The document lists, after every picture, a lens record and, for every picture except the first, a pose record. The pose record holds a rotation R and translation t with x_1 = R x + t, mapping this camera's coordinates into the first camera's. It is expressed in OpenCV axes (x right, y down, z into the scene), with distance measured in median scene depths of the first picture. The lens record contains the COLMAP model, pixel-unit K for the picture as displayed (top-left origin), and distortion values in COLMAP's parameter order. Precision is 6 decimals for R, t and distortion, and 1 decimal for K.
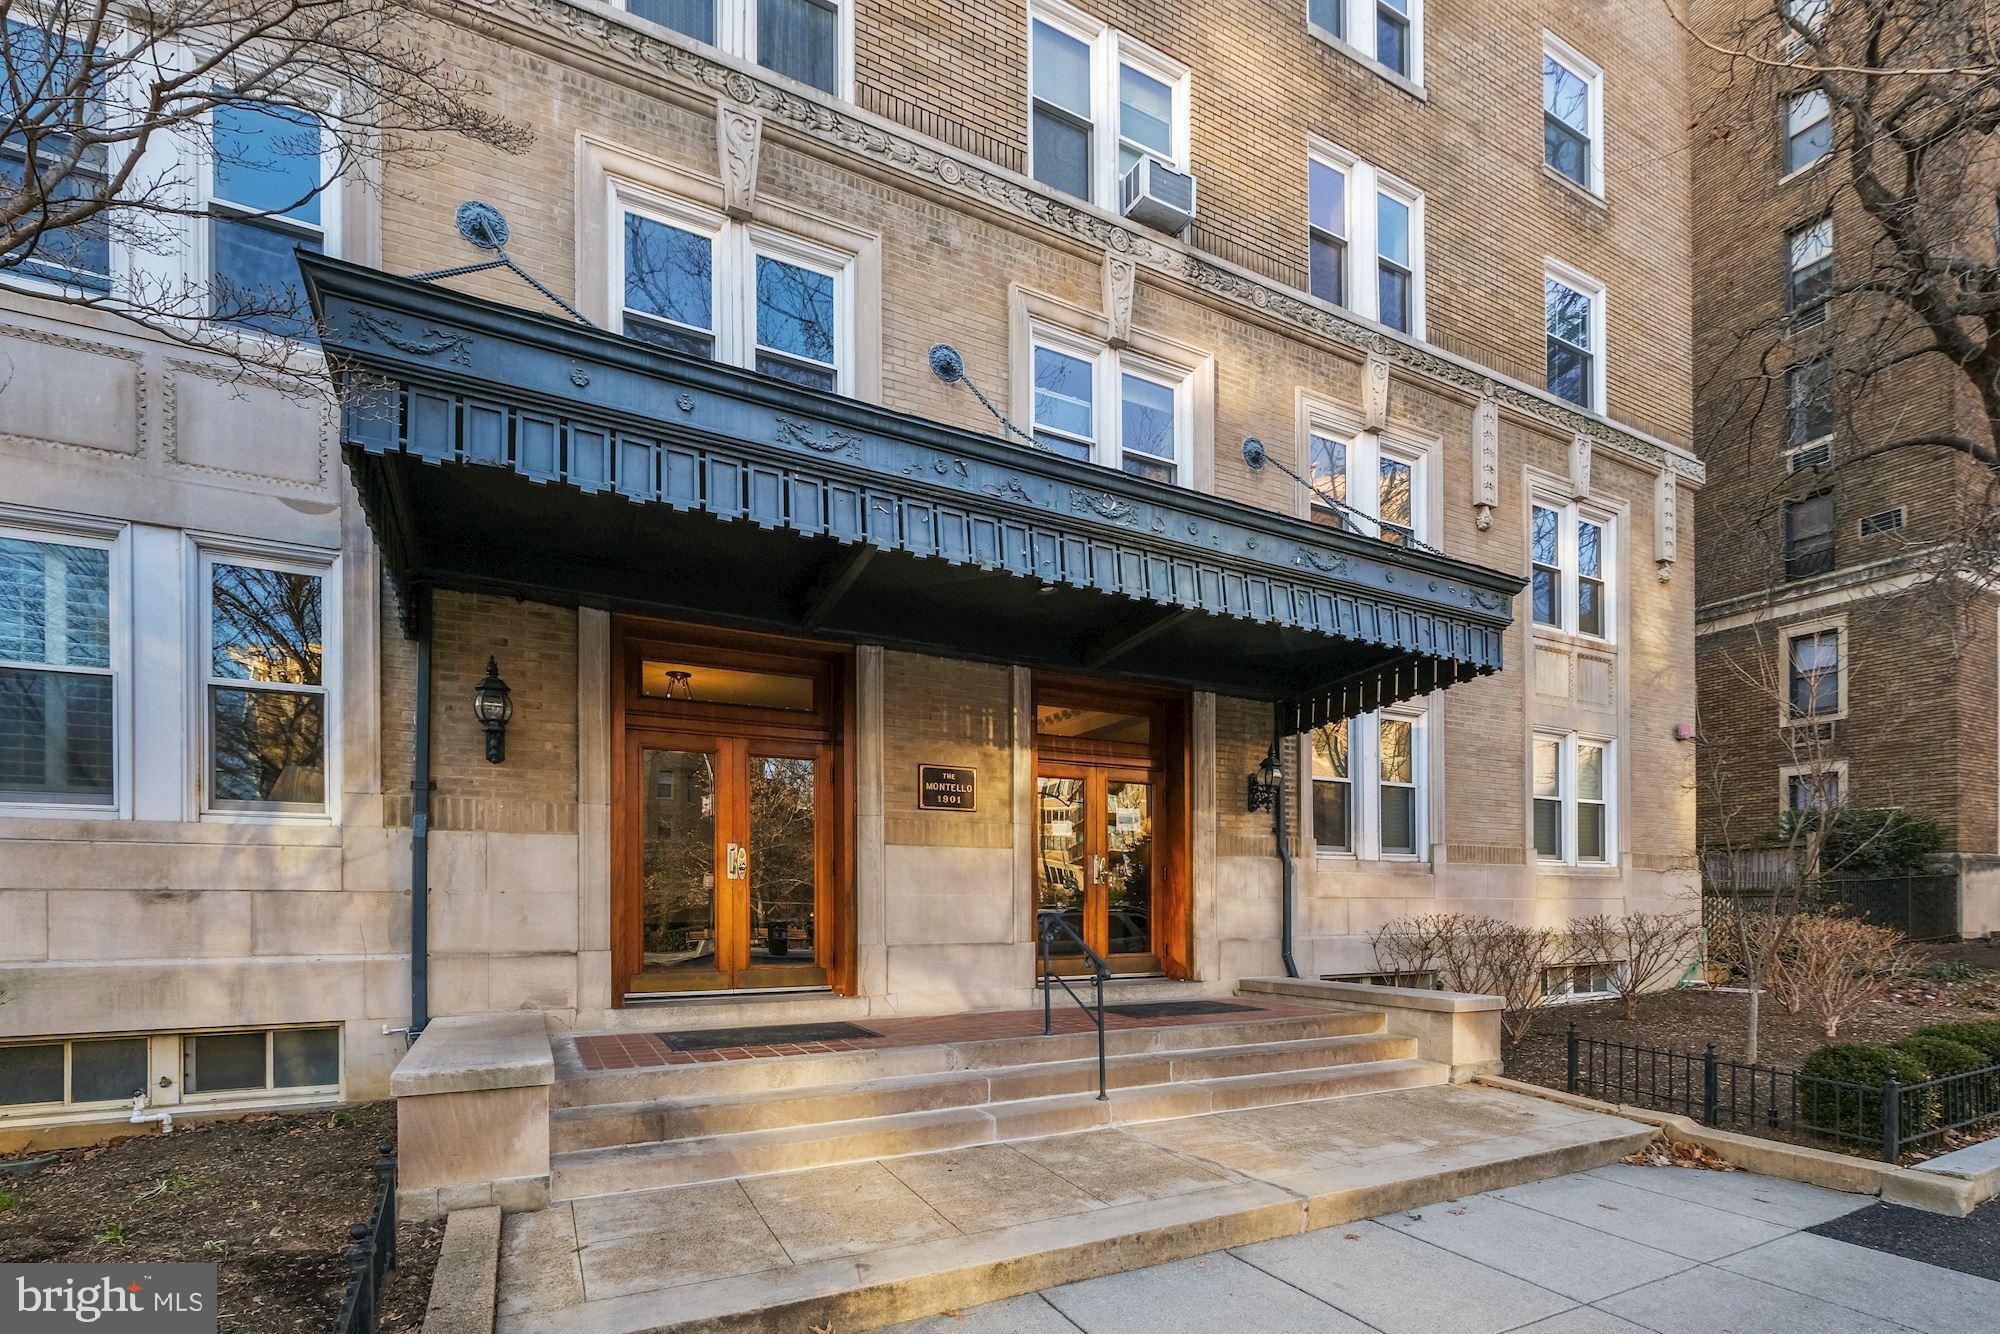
lens RADIAL K [[960.0, 0, 1000.4], [0, 960.0, 899.8], [0, 0, 1]] dist [0.001003, -0.000158]
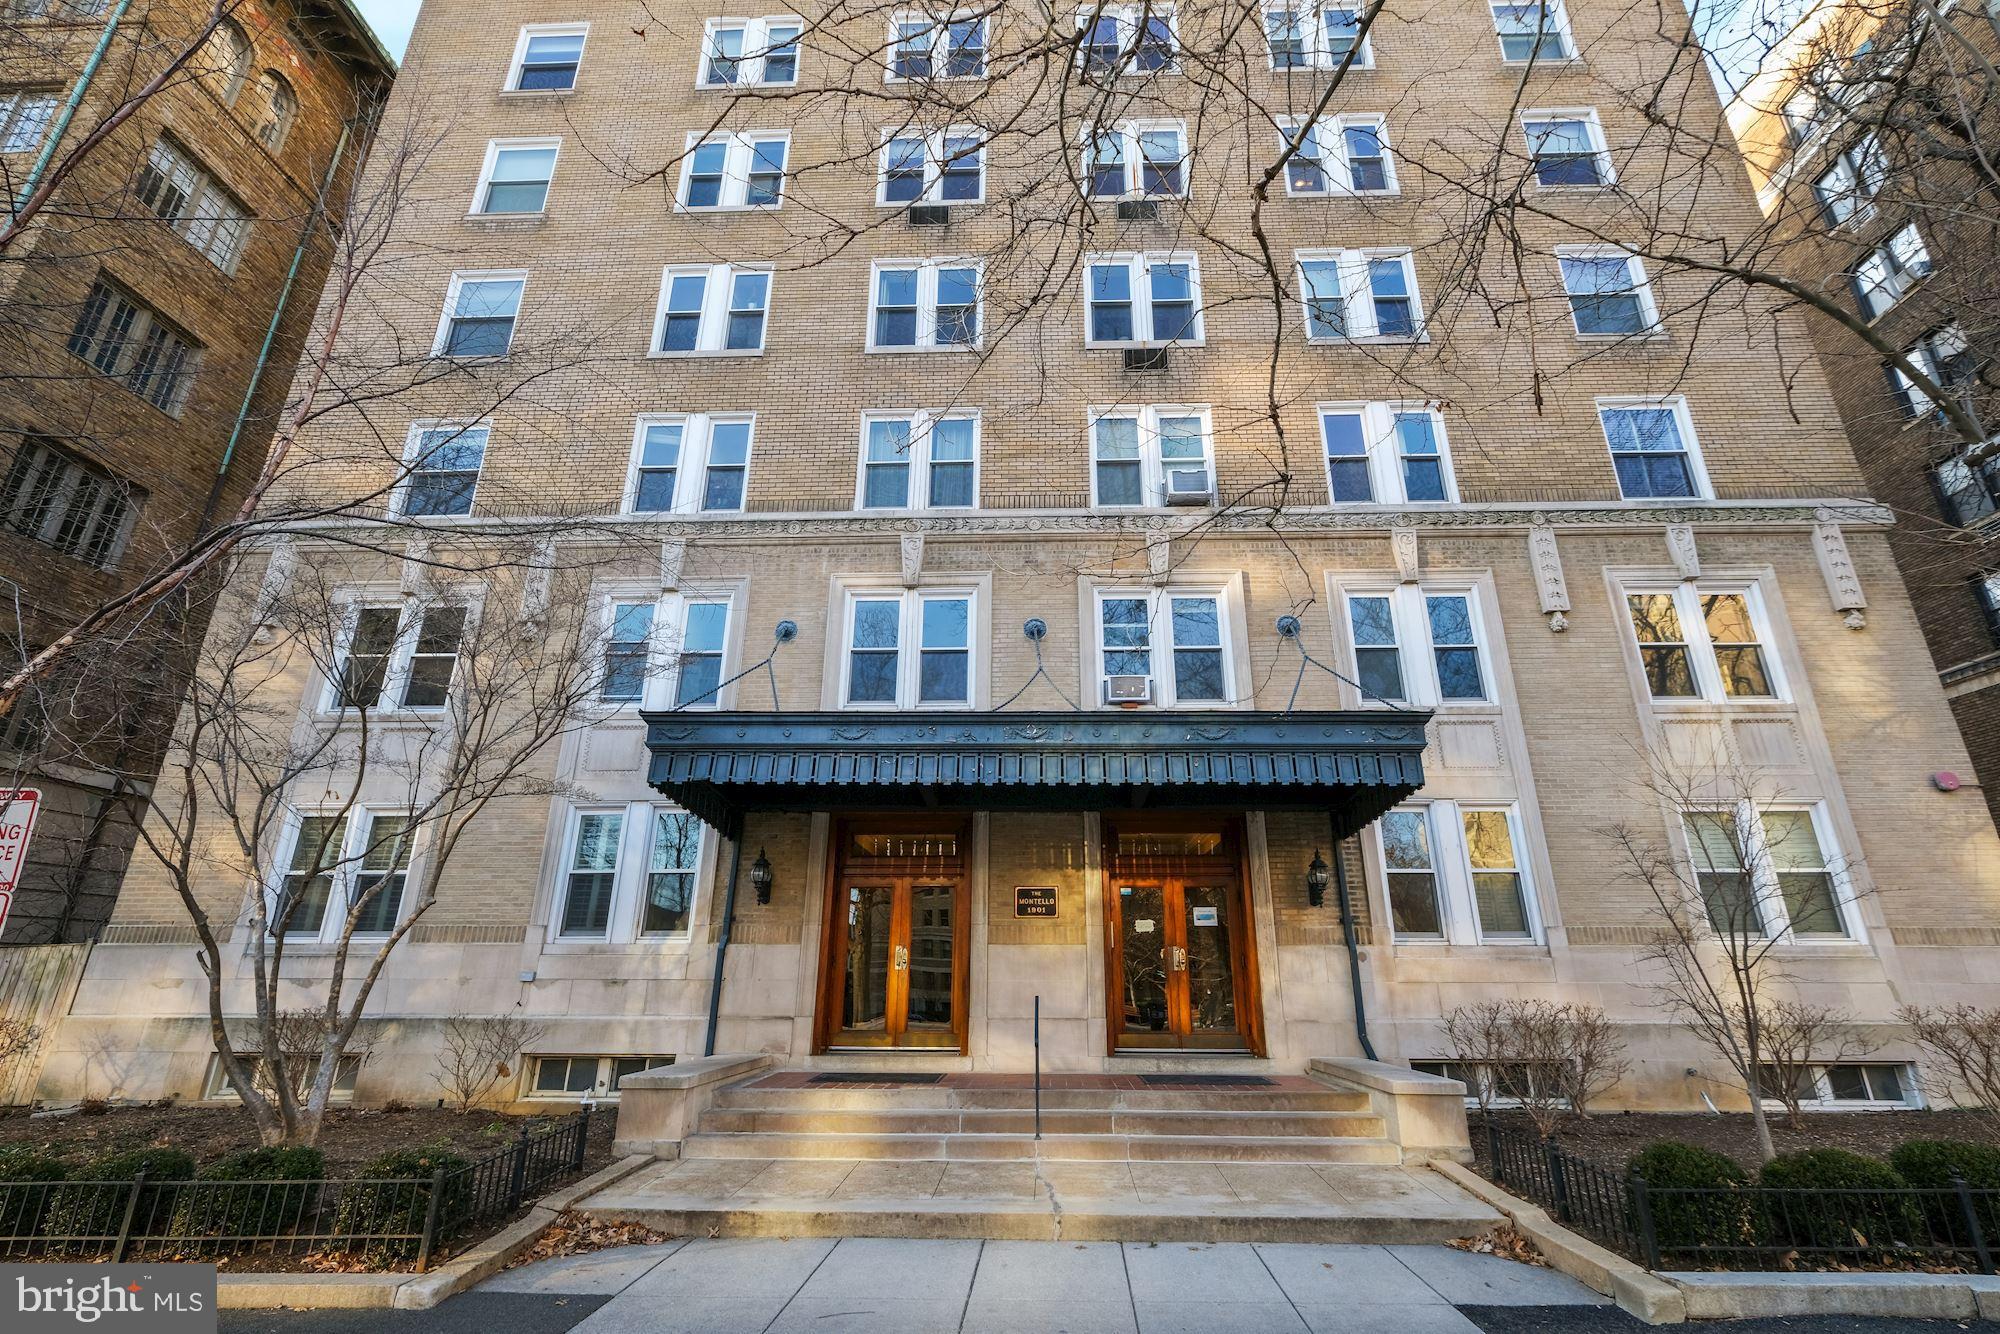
lens RADIAL K [[883.3, 0, 1014.8], [0, 883.3, 644.2], [0, 0, 1]] dist [0.000260, -0.000174]
pose [[0.863846, -0.175368, -0.472245, 0.614595], [0.000603, 0.937808, -0.347153, -0.017996], [0.503755, 0.299602, 0.810228, -0.216477]]
